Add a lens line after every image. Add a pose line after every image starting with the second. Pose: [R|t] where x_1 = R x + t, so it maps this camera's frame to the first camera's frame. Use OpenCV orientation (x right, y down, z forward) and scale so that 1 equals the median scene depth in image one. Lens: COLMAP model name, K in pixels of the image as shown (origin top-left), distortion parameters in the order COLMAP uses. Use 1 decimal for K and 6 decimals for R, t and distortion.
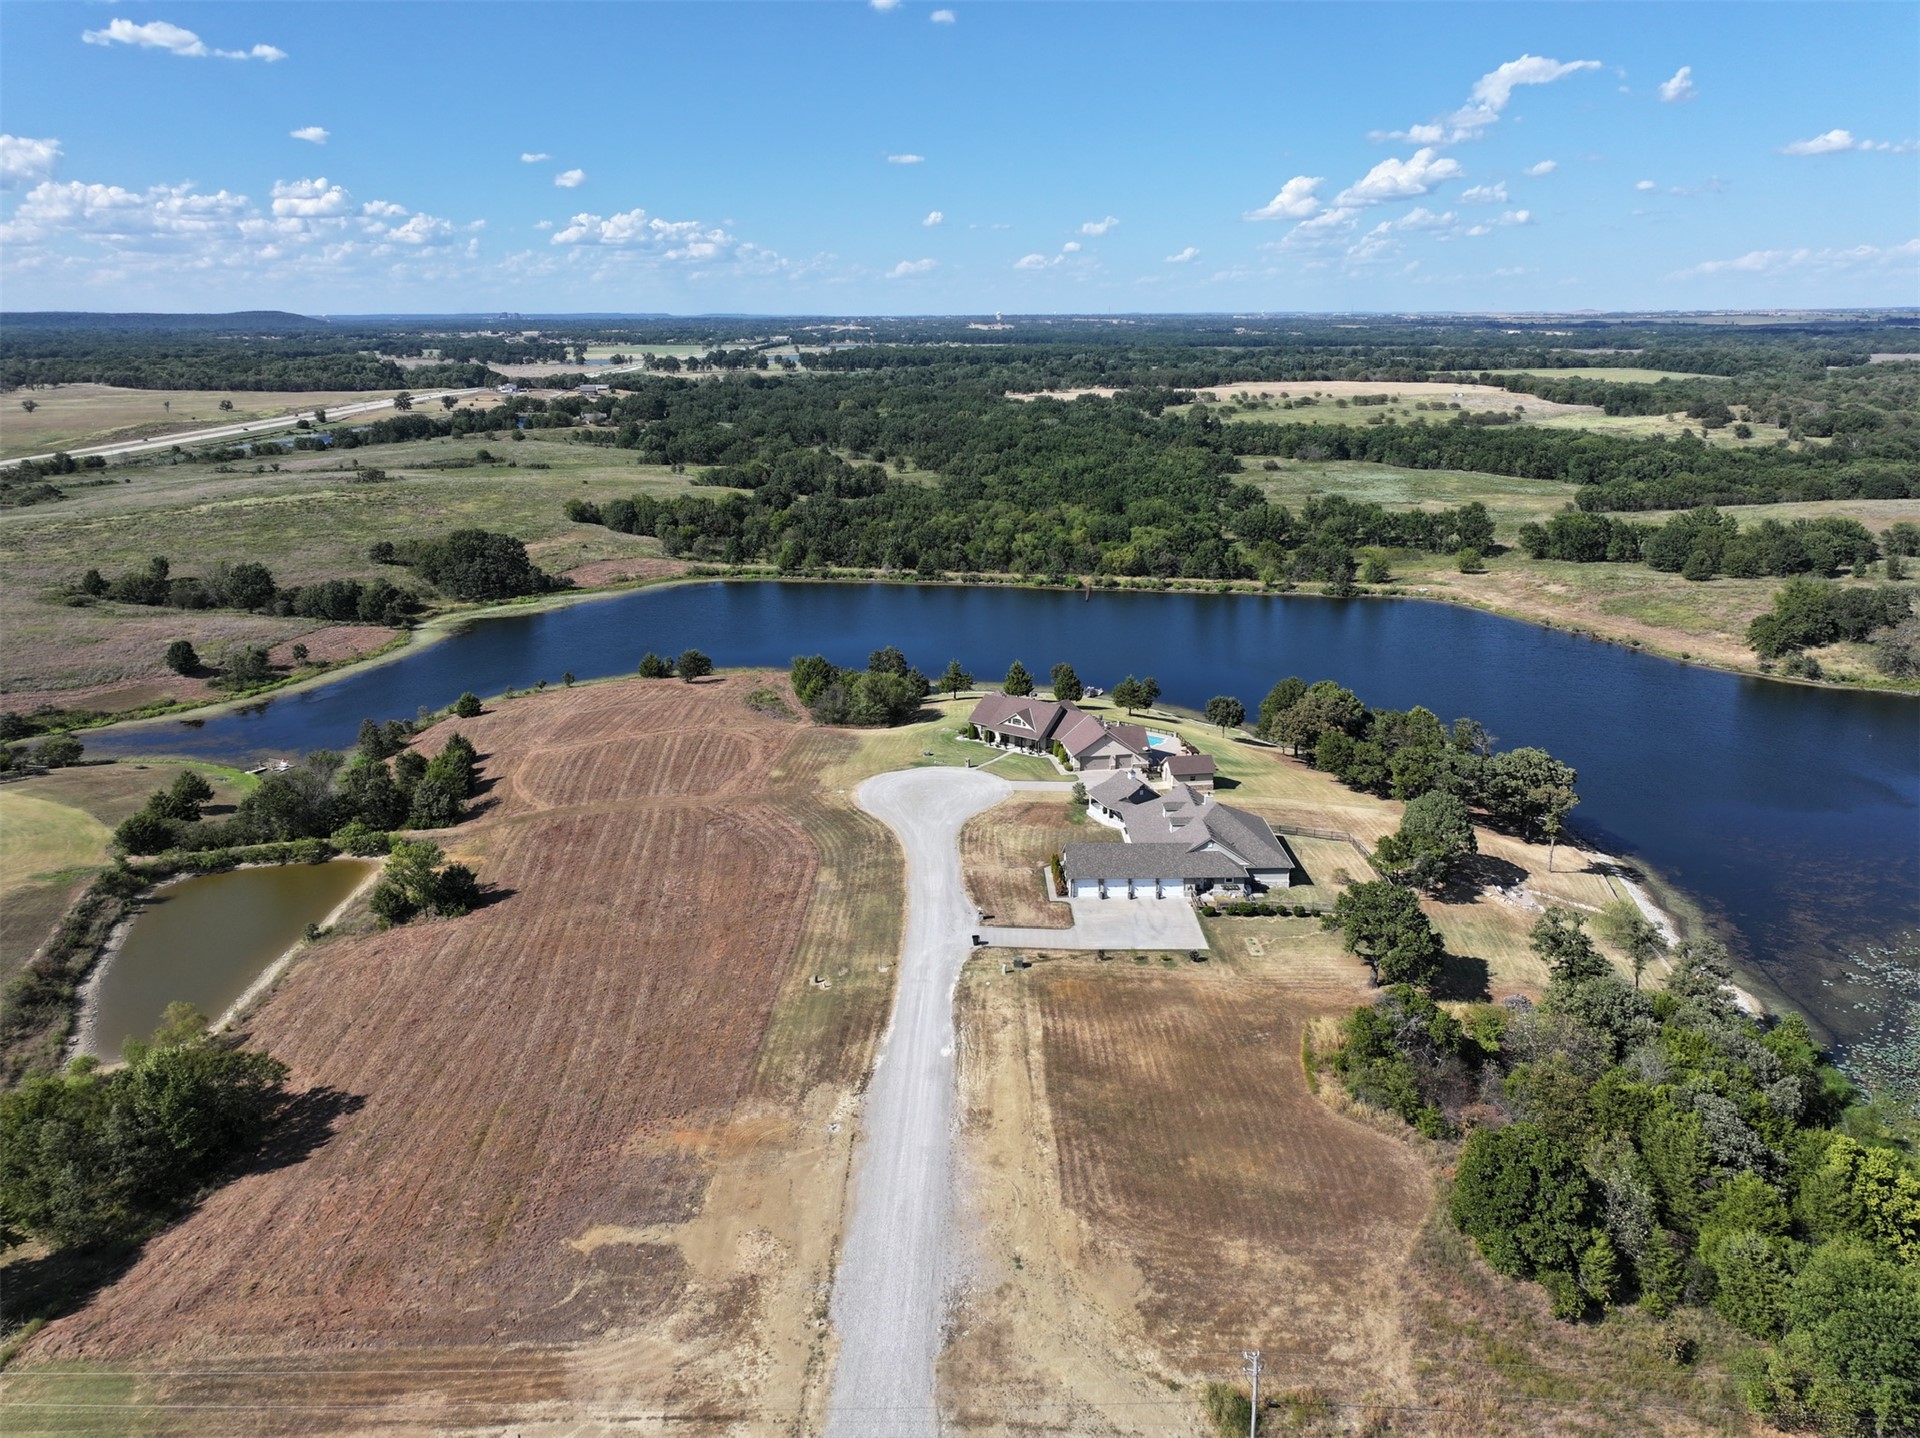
lens RADIAL K [[1349.6, 0, 968.0], [0, 1349.6, 715.8], [0, 0, 1]] dist [-0.007905, 0.024749]
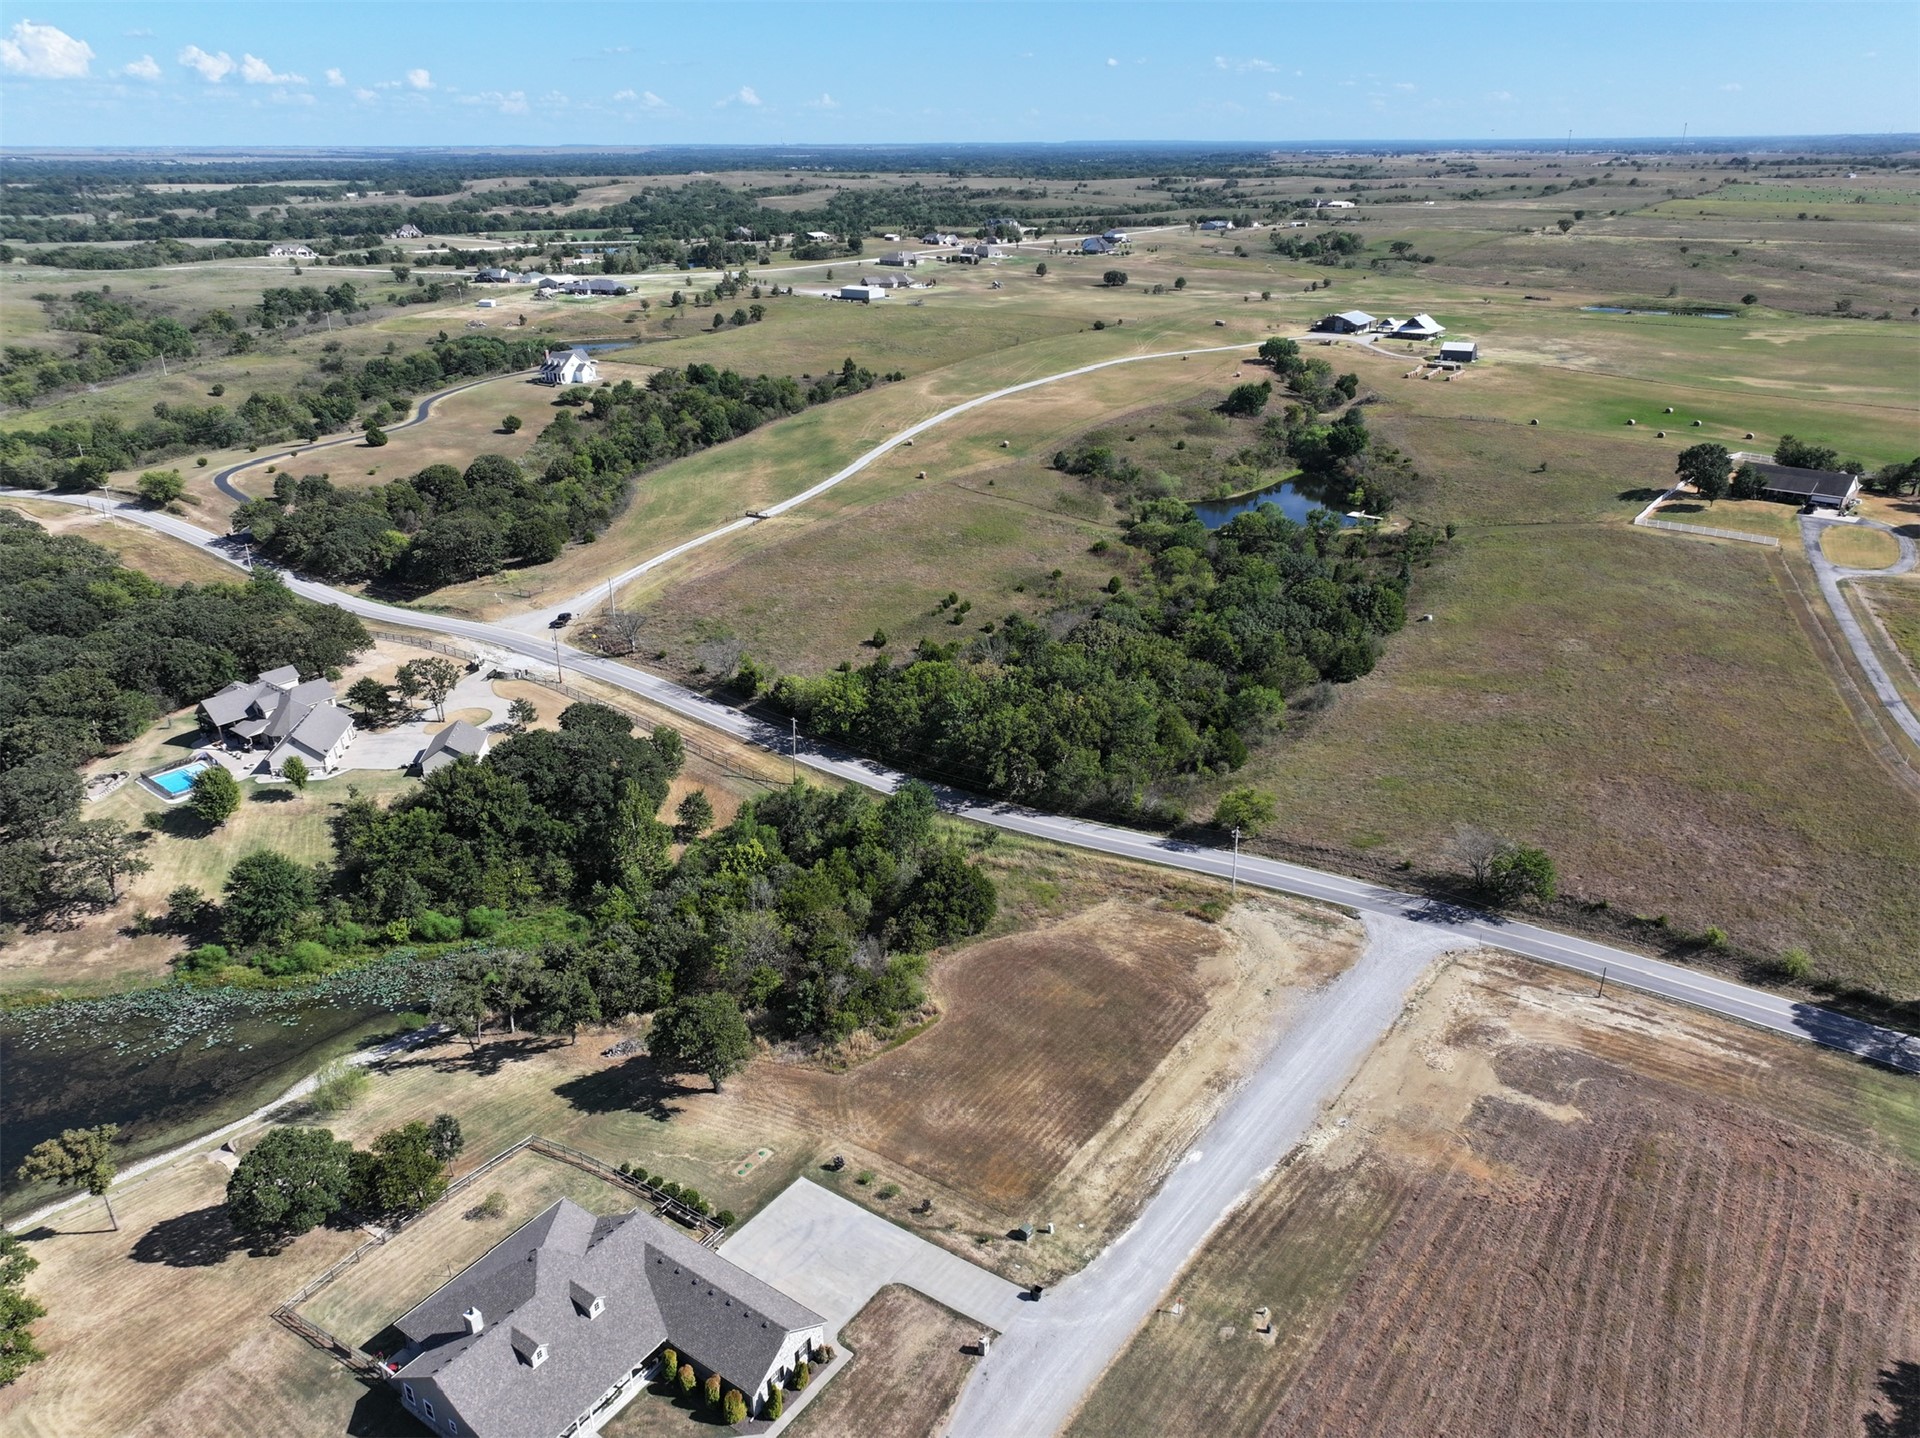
lens RADIAL K [[1349.6, 0, 968.0], [0, 1349.6, 715.8], [0, 0, 1]] dist [-0.007905, 0.024749]
pose [[-0.810087, -0.221971, 0.542667, -0.439382], [0.176909, 0.789887, 0.587181, -0.781299], [-0.558983, 0.571670, -0.600609, 1.913130]]
